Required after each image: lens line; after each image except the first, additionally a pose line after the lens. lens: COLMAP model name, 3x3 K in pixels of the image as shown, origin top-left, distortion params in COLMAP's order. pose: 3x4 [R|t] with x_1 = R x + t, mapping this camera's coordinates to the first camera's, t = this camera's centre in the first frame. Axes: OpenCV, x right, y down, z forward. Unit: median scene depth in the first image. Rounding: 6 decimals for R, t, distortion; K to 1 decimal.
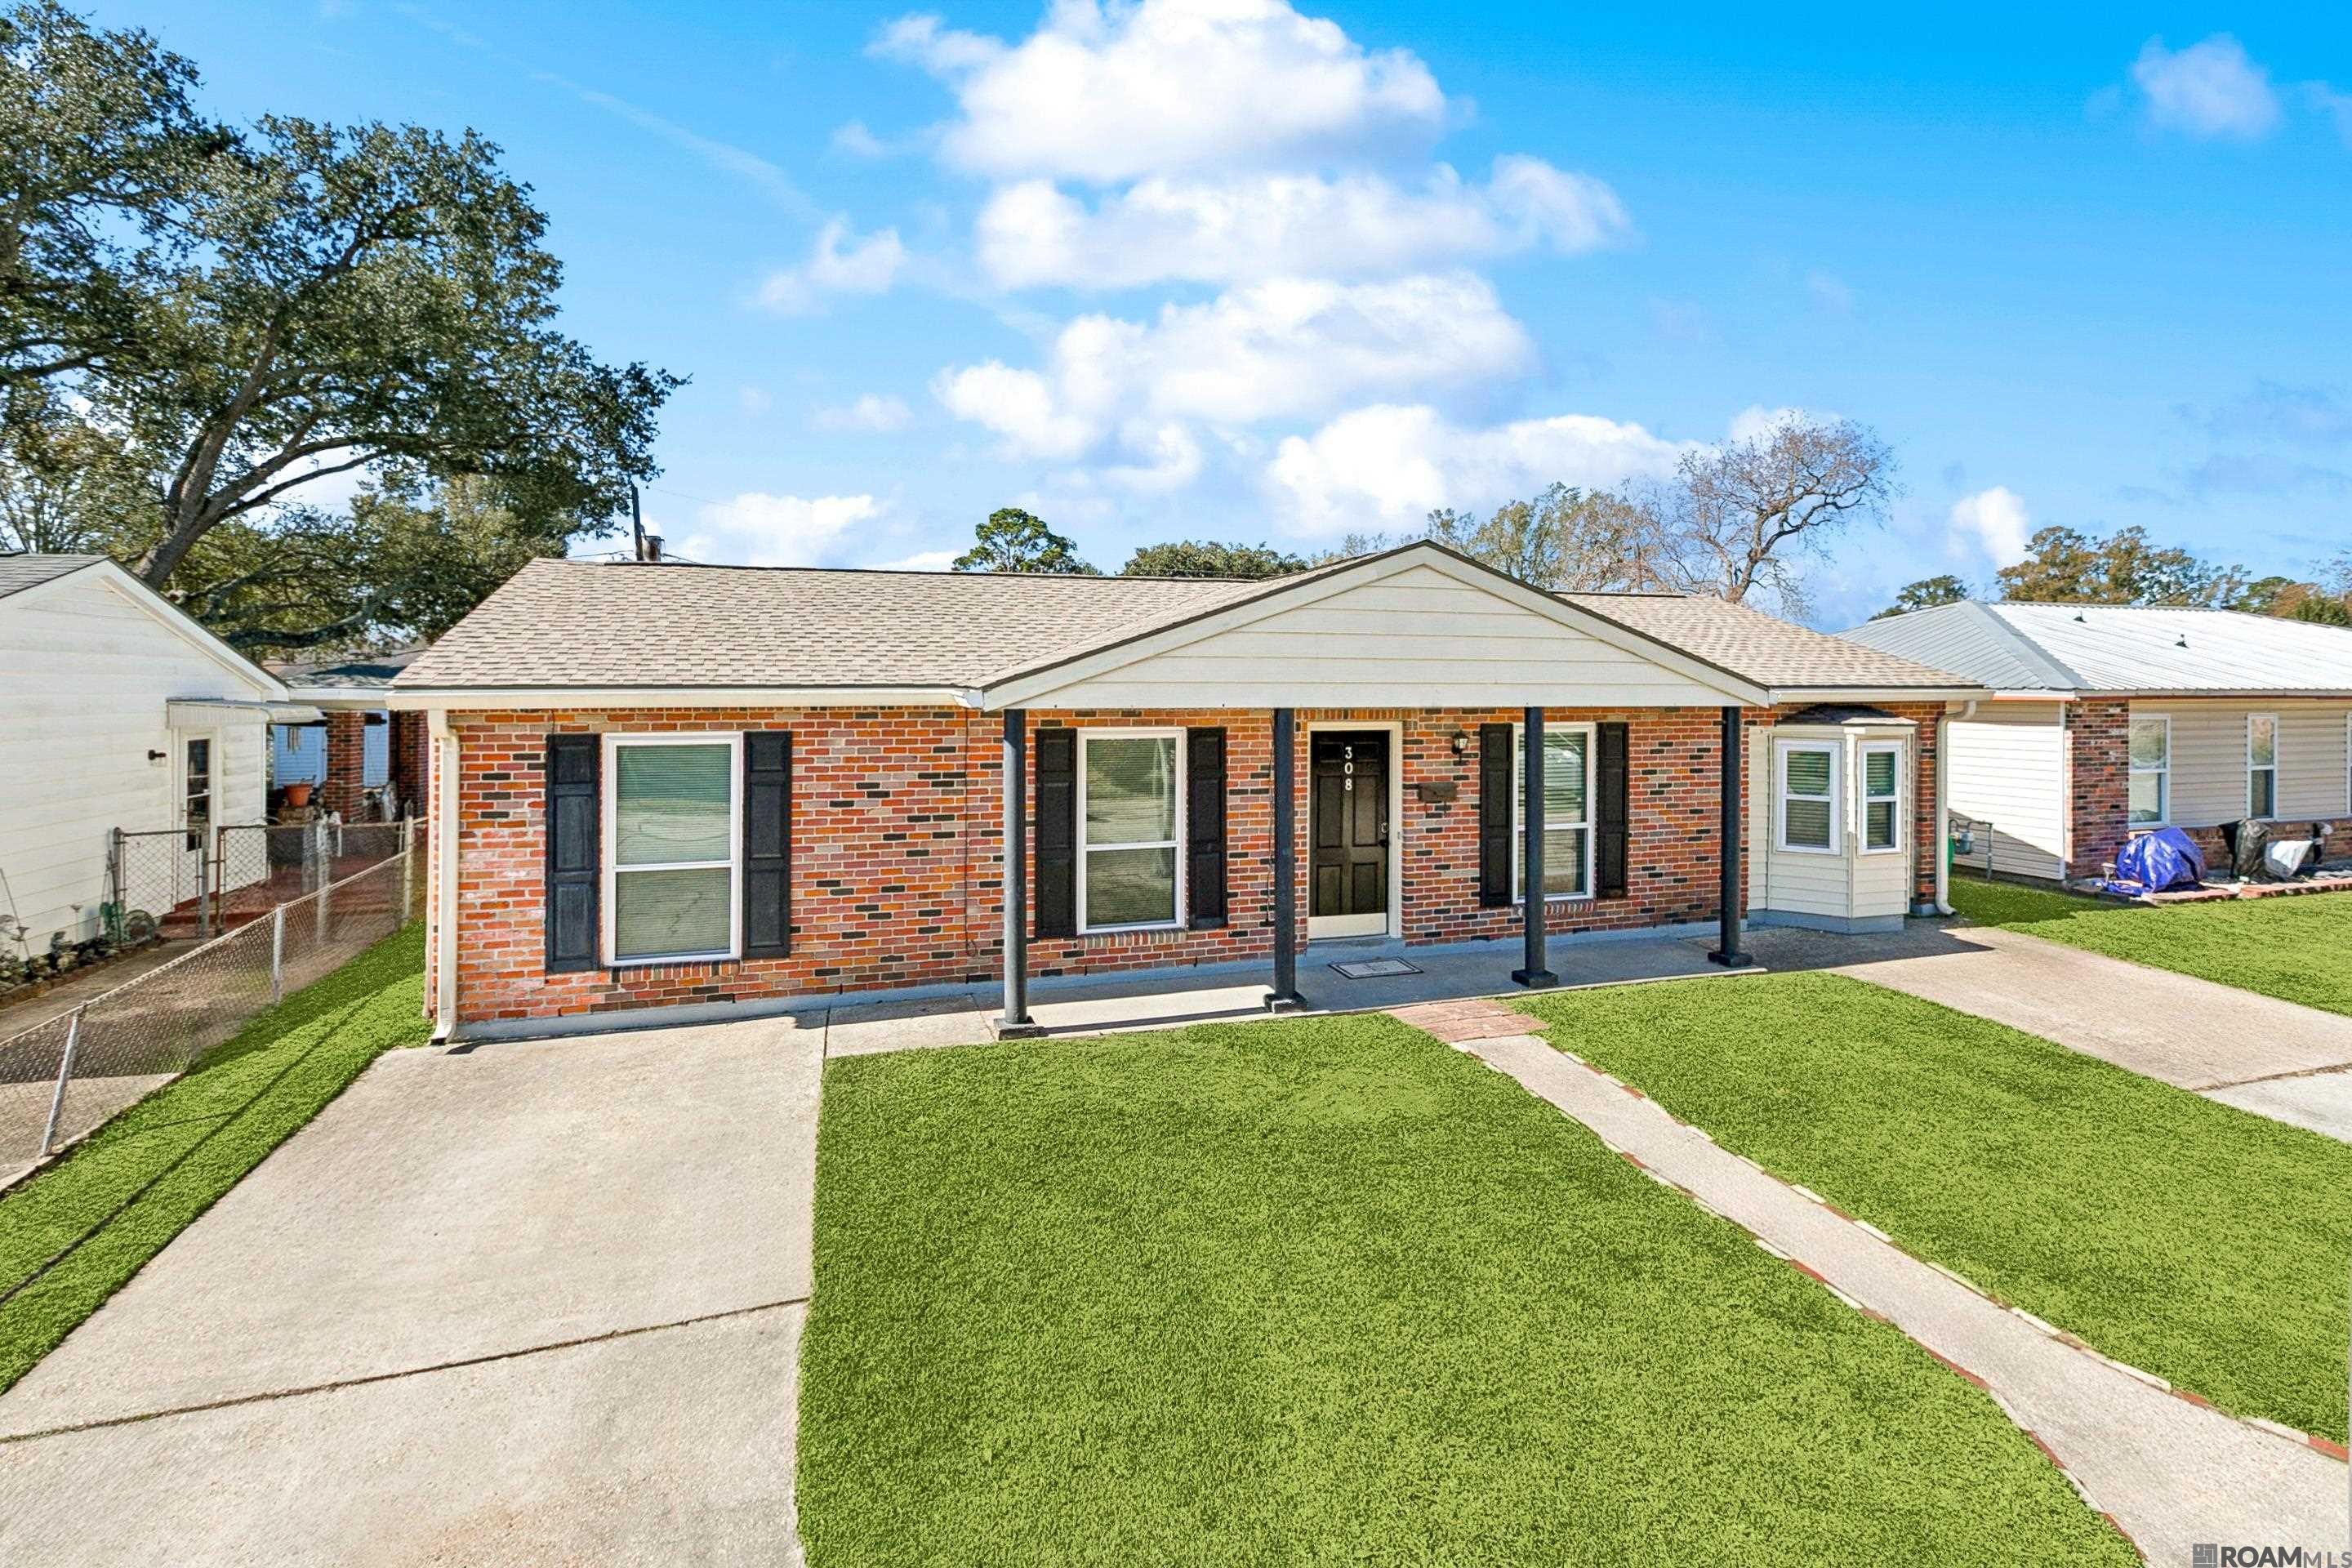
lens RADIAL K [[1053.9, 0, 1168.6], [0, 1053.9, 702.0], [0, 0, 1]] dist [-0.001867, 0.001093]
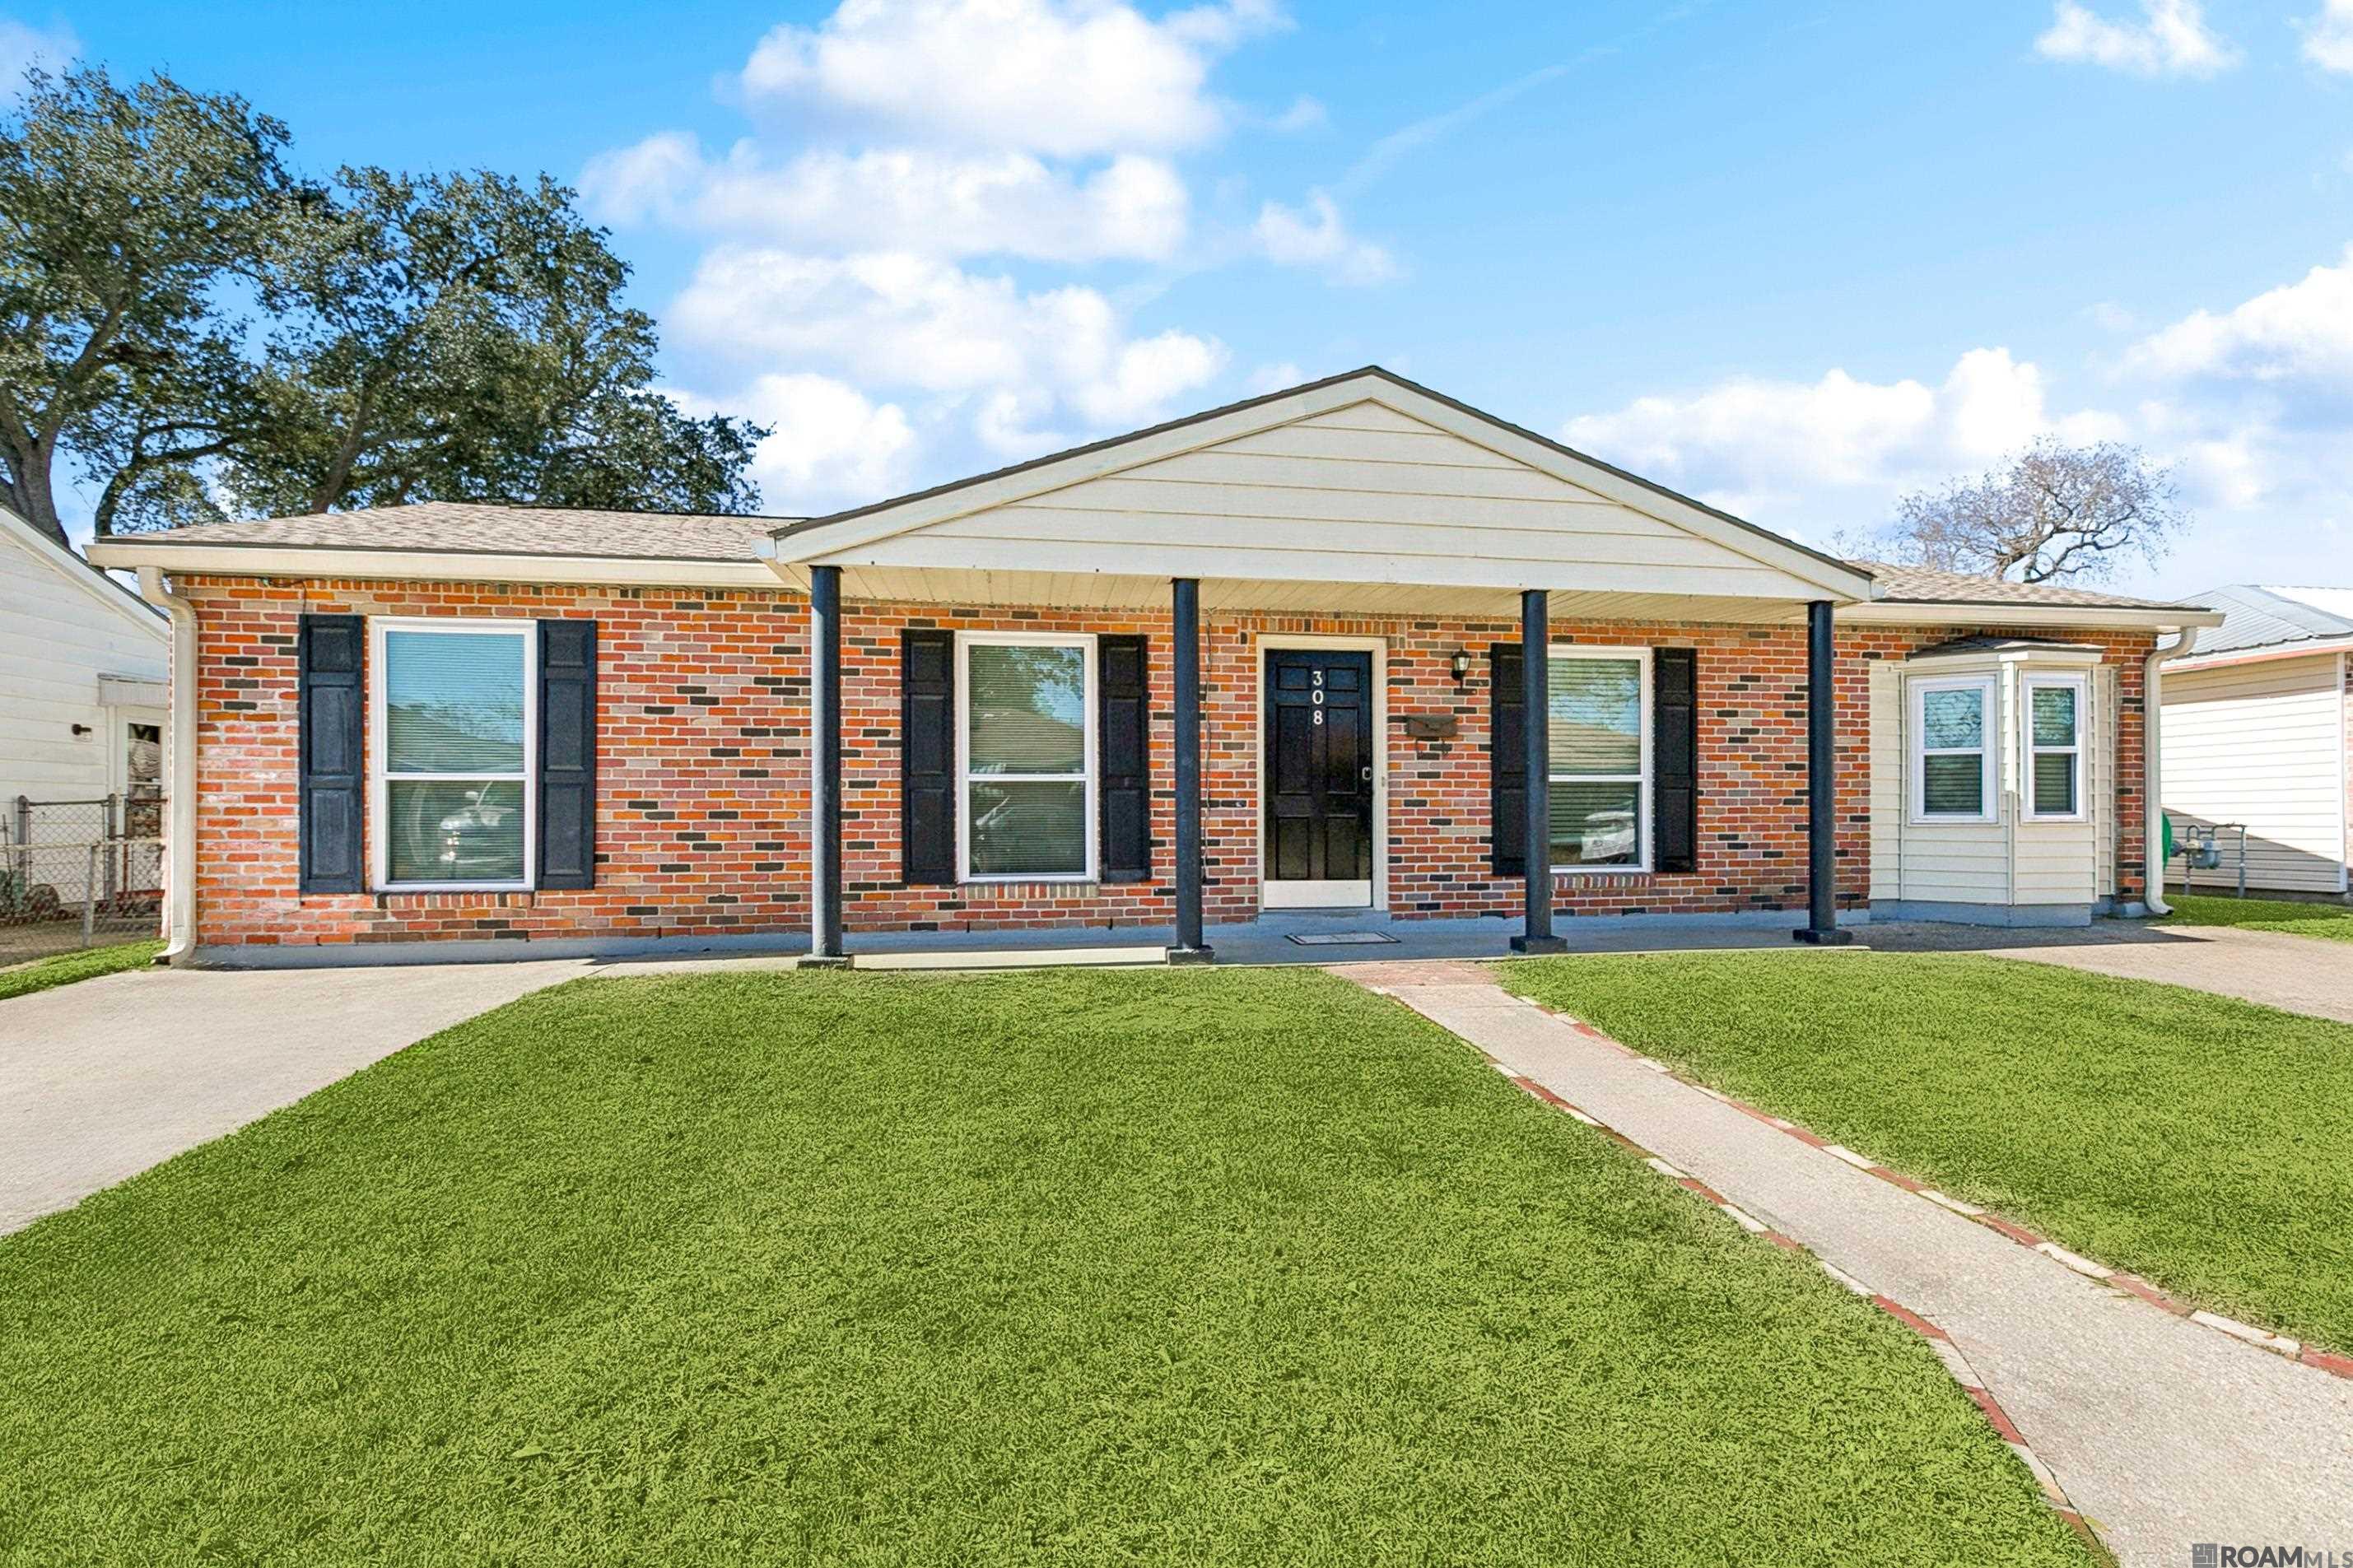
lens RADIAL K [[1128.1, 0, 1178.4], [0, 1128.1, 787.7], [0, 0, 1]] dist [0.002951, -0.002344]
pose [[0.992503, -0.007667, -0.121976, 0.184998], [0.007194, 0.999965, -0.004322, 0.146916], [0.122005, 0.003412, 0.992524, 0.144197]]
